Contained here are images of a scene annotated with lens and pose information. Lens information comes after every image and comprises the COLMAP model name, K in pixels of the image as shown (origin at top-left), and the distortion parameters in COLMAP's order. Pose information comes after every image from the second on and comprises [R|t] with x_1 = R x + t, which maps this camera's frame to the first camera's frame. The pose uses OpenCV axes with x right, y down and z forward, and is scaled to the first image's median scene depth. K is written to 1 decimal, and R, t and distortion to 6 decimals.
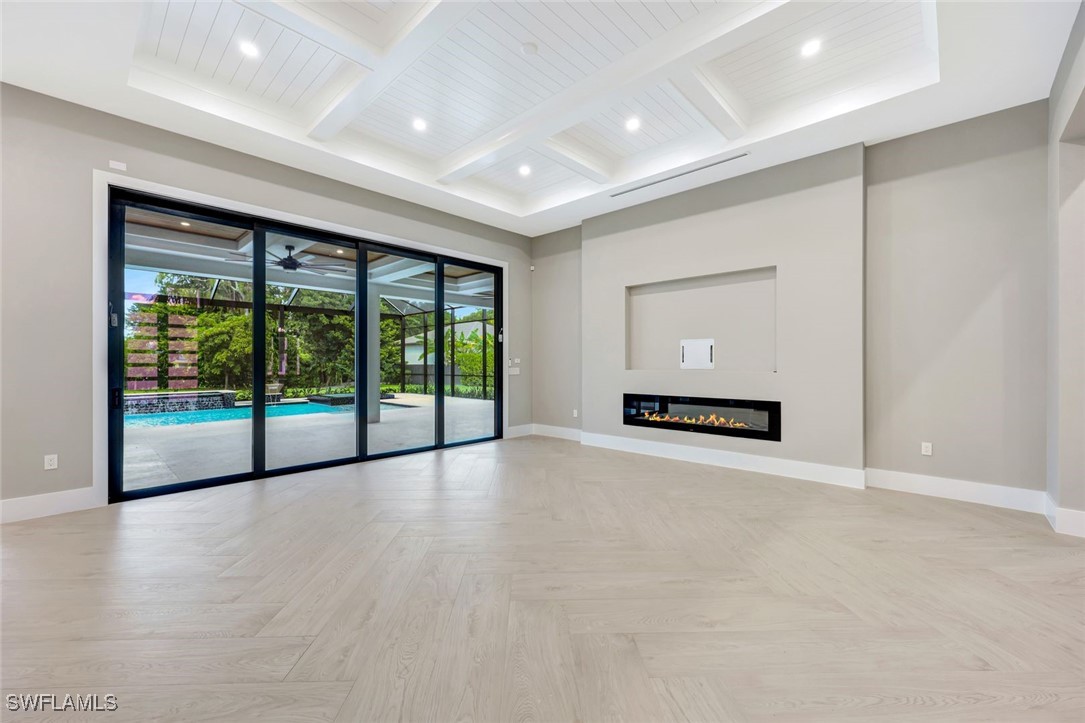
lens RADIAL K [[430.4, 0, 542.5], [0, 430.4, 361.5], [0, 0, 1]] dist [-0.000052, 0.000249]
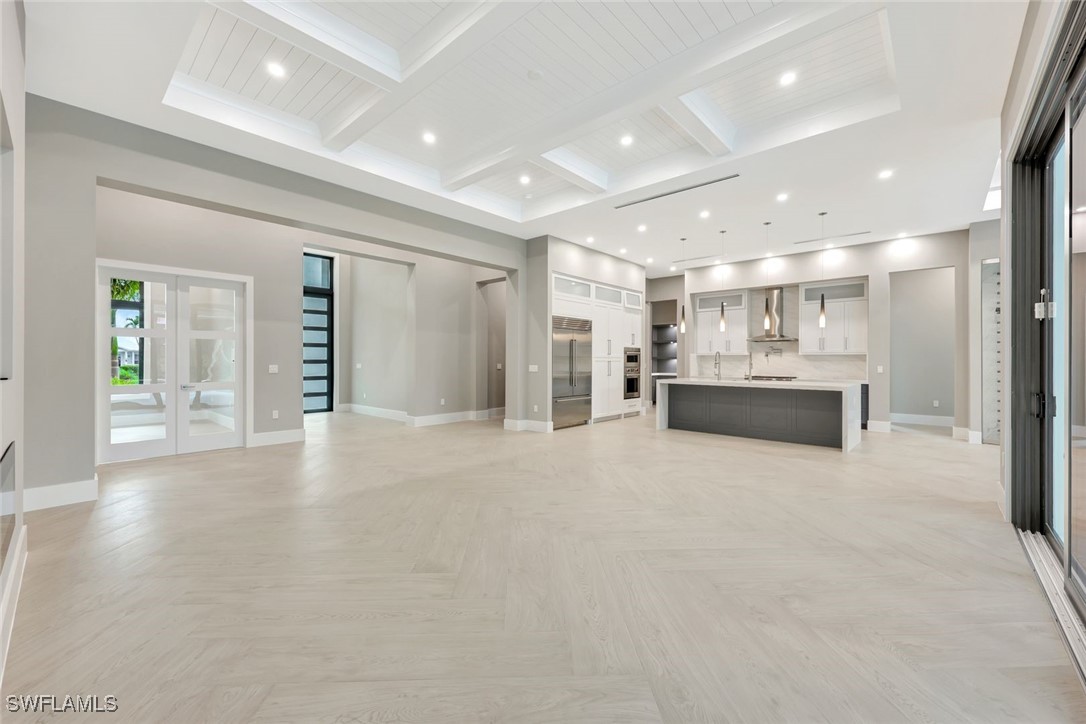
lens RADIAL K [[430.8, 0, 543.0], [0, 430.8, 362.0], [0, 0, 1]] dist [-0.000052, 0.000249]
pose [[-0.999682, -0.007763, -0.023975, -0.013884], [-0.007956, 0.999937, 0.007958, -0.002509], [0.023911, 0.008146, -0.999681, 1.123290]]
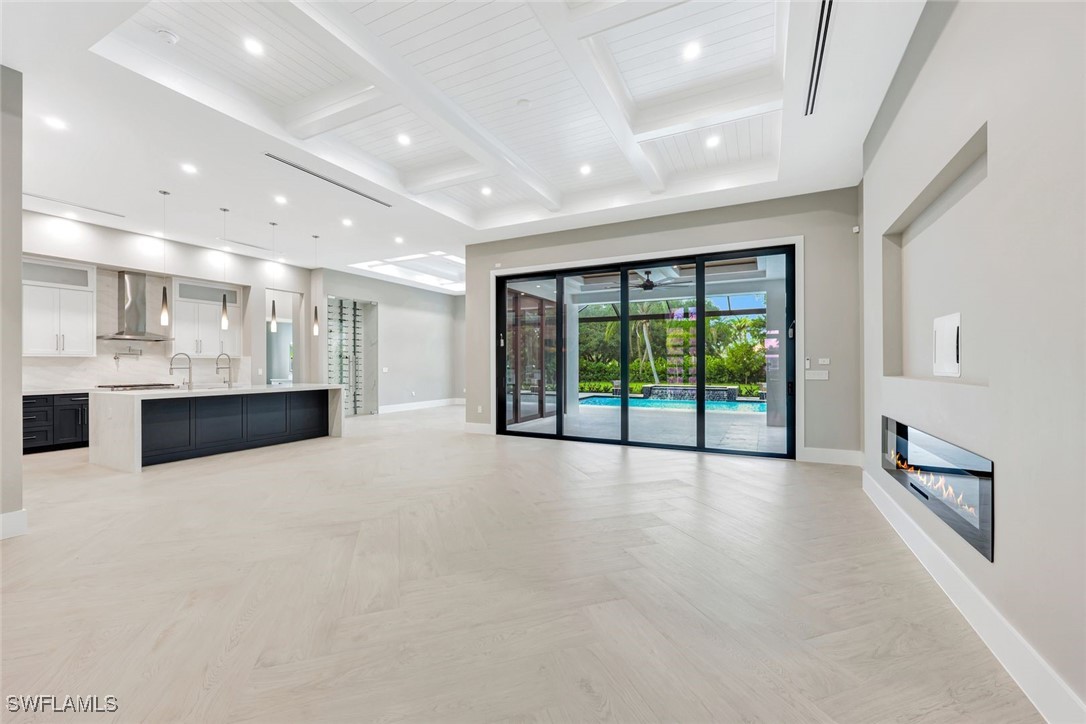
lens RADIAL K [[430.8, 0, 543.0], [0, 430.8, 362.0], [0, 0, 1]] dist [-0.000052, 0.000249]
pose [[0.308739, -0.003559, -0.951140, 0.606720], [0.004799, 0.999986, -0.002184, -0.001261], [0.951135, -0.003890, 0.308752, 0.362025]]
